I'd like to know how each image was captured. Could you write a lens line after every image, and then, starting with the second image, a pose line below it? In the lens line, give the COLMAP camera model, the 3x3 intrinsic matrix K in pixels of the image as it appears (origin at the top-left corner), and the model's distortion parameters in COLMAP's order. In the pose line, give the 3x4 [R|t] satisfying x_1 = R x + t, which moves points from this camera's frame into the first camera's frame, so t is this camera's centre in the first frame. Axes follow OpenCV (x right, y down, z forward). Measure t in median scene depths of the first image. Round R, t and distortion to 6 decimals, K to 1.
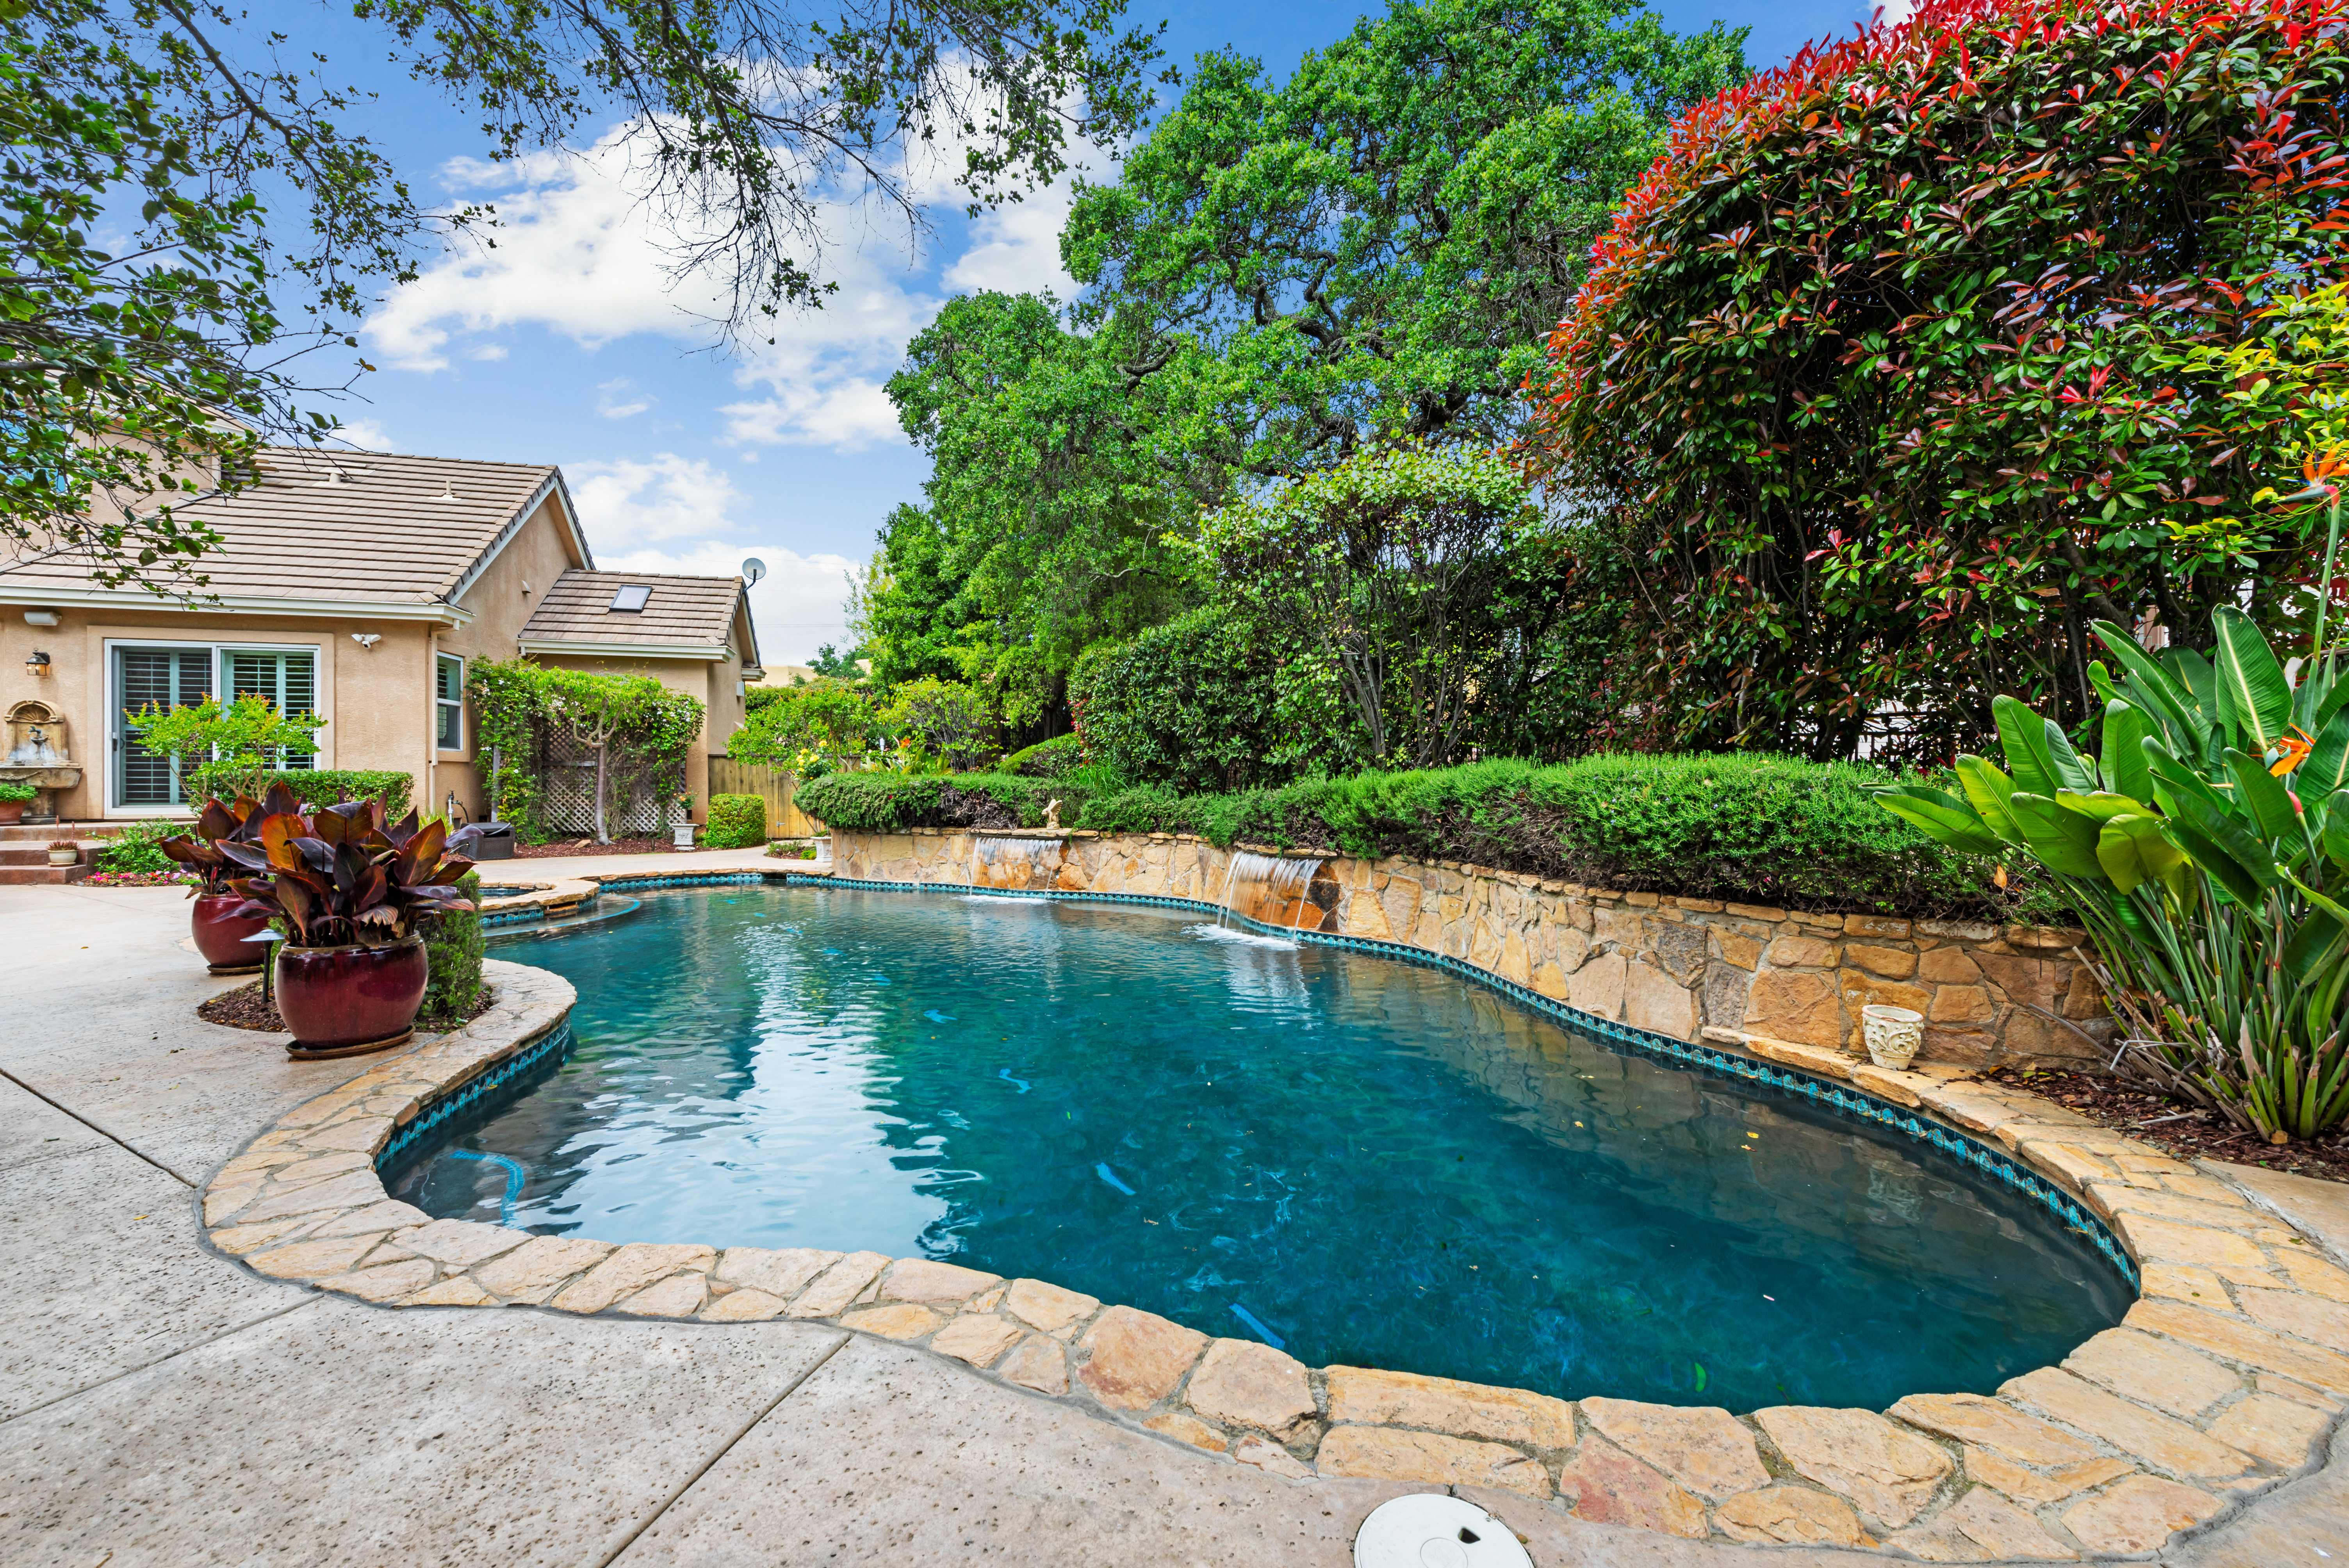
lens RADIAL K [[923.5, 0, 1174.5], [0, 923.5, 784.0], [0, 0, 1]] dist [0.017234, -0.005255]
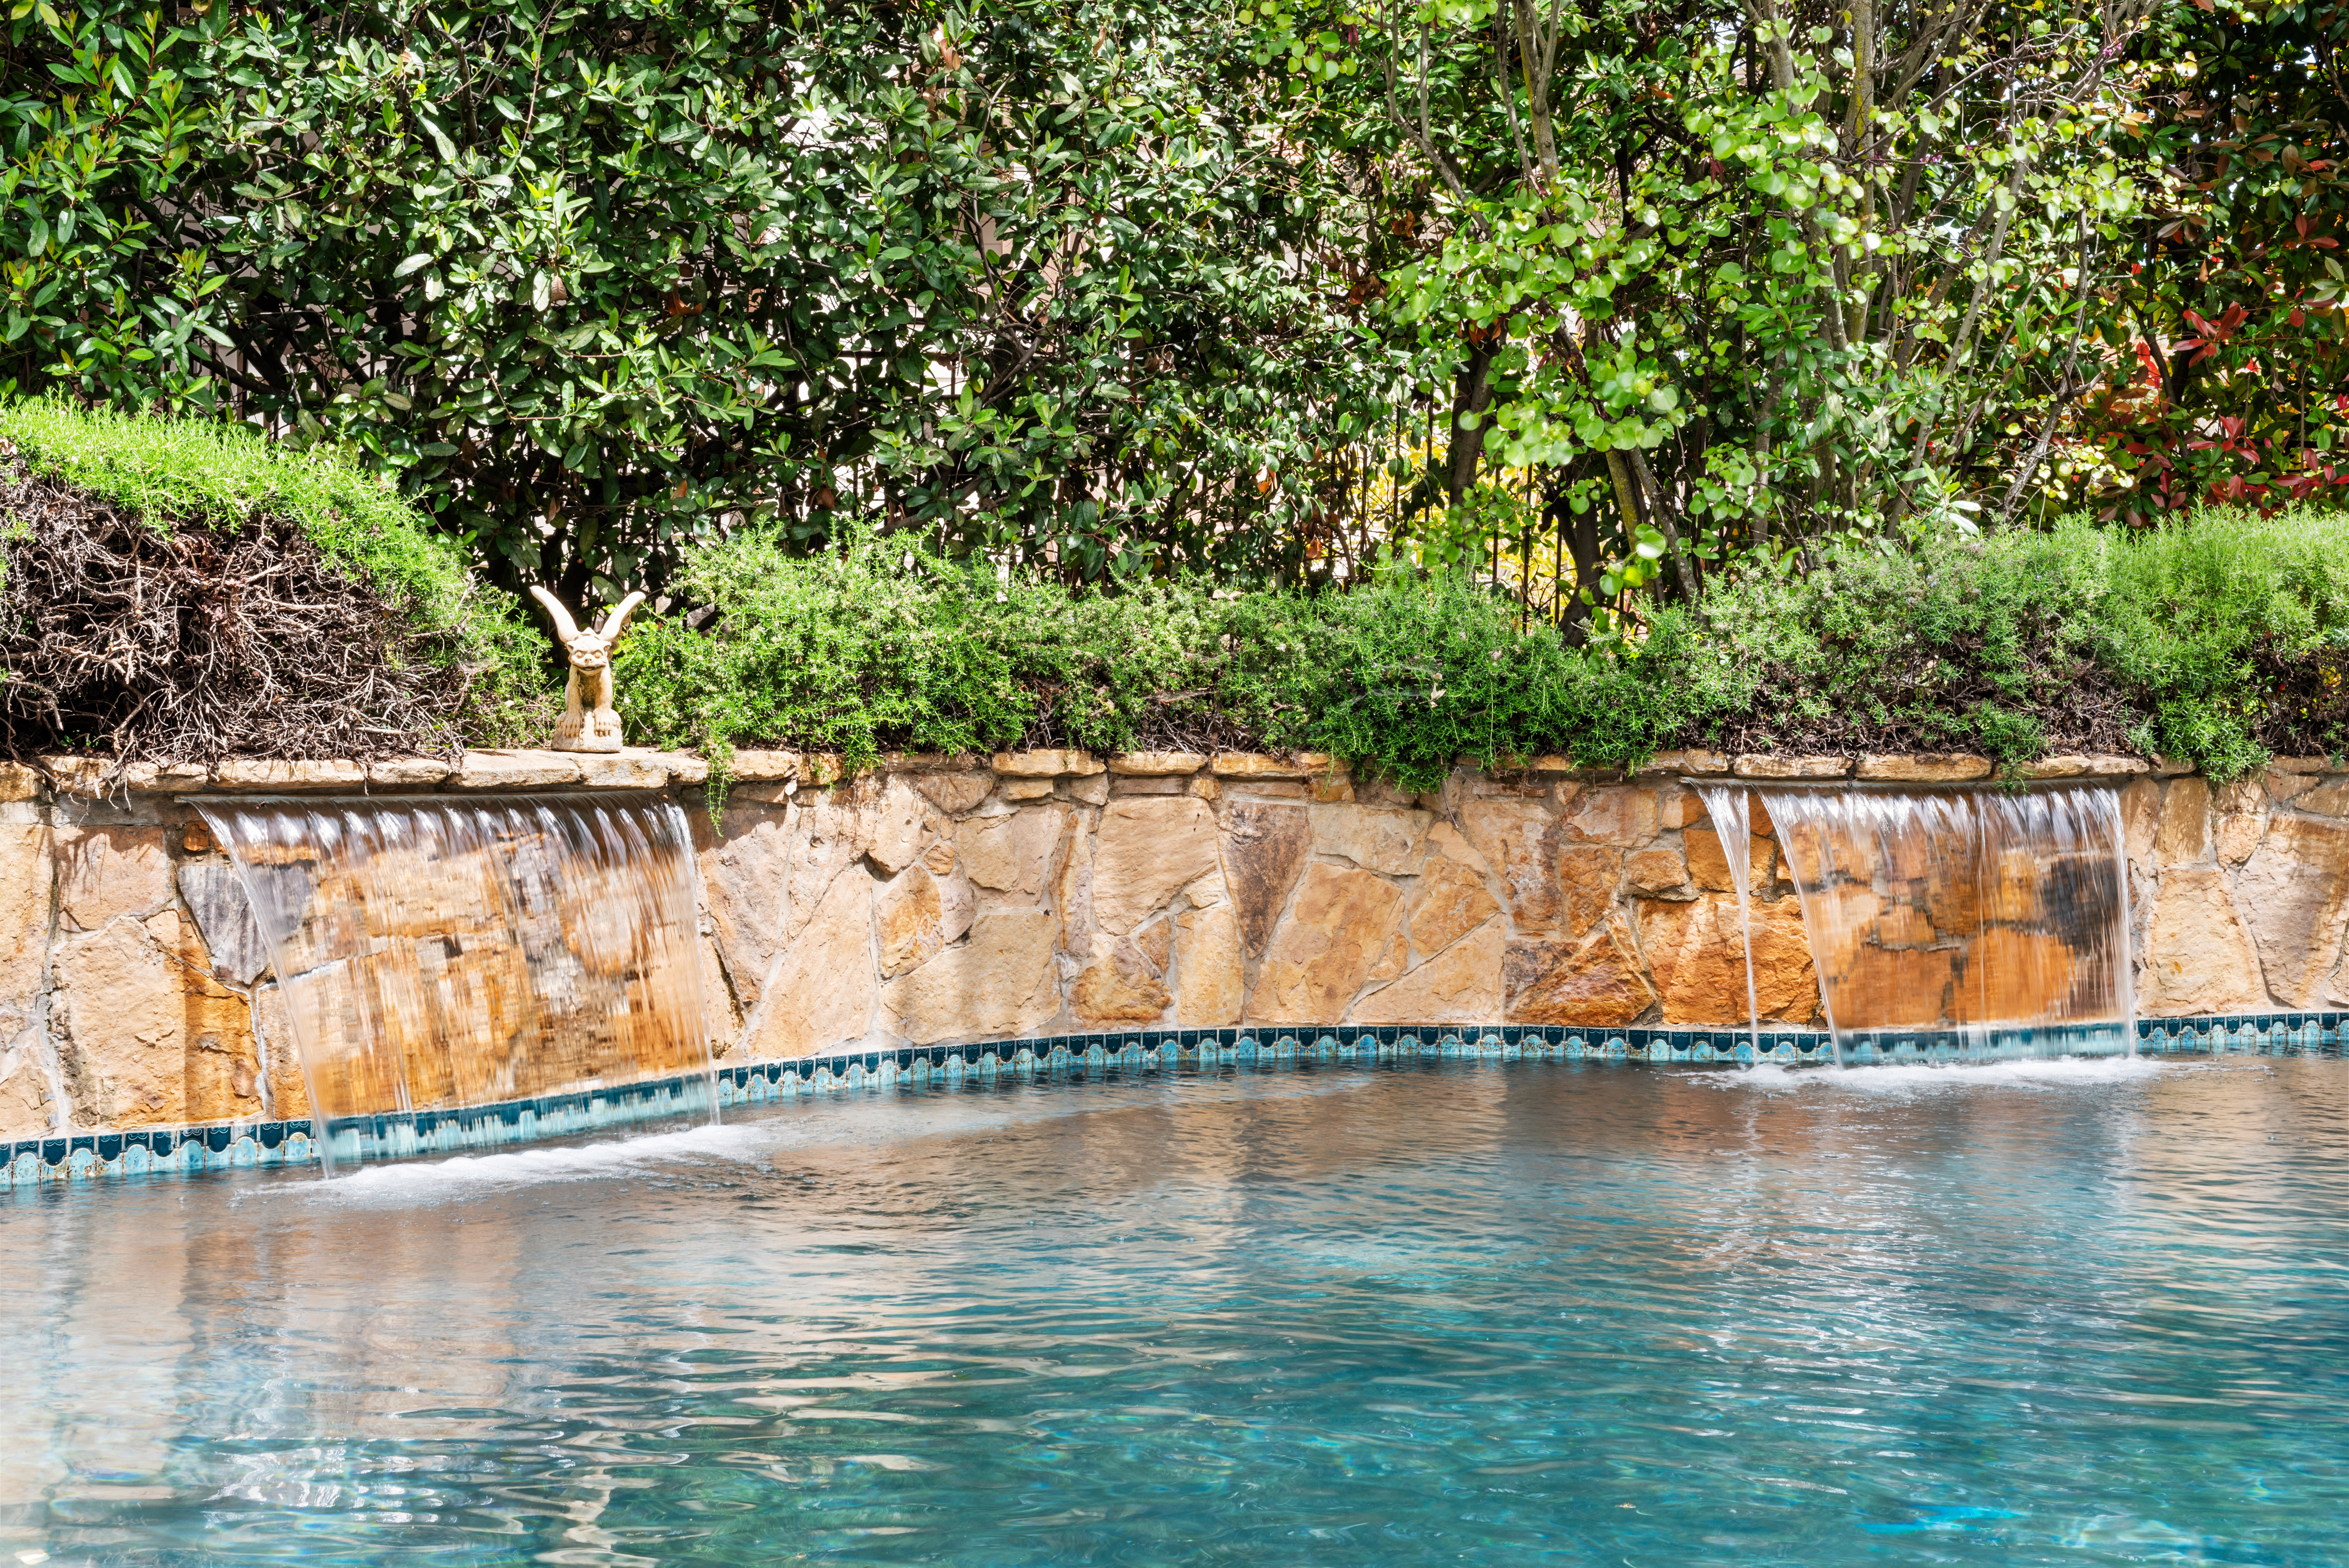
lens RADIAL K [[3373.7, 0, 1174.5], [0, 3373.7, 784.0], [0, 0, 1]] dist [0.013350, 0.032957]
pose [[0.286884, -0.022496, 0.957701, -0.693822], [-0.004772, 0.999678, 0.024912, 0.036275], [-0.957954, -0.011717, 0.286684, 0.657447]]
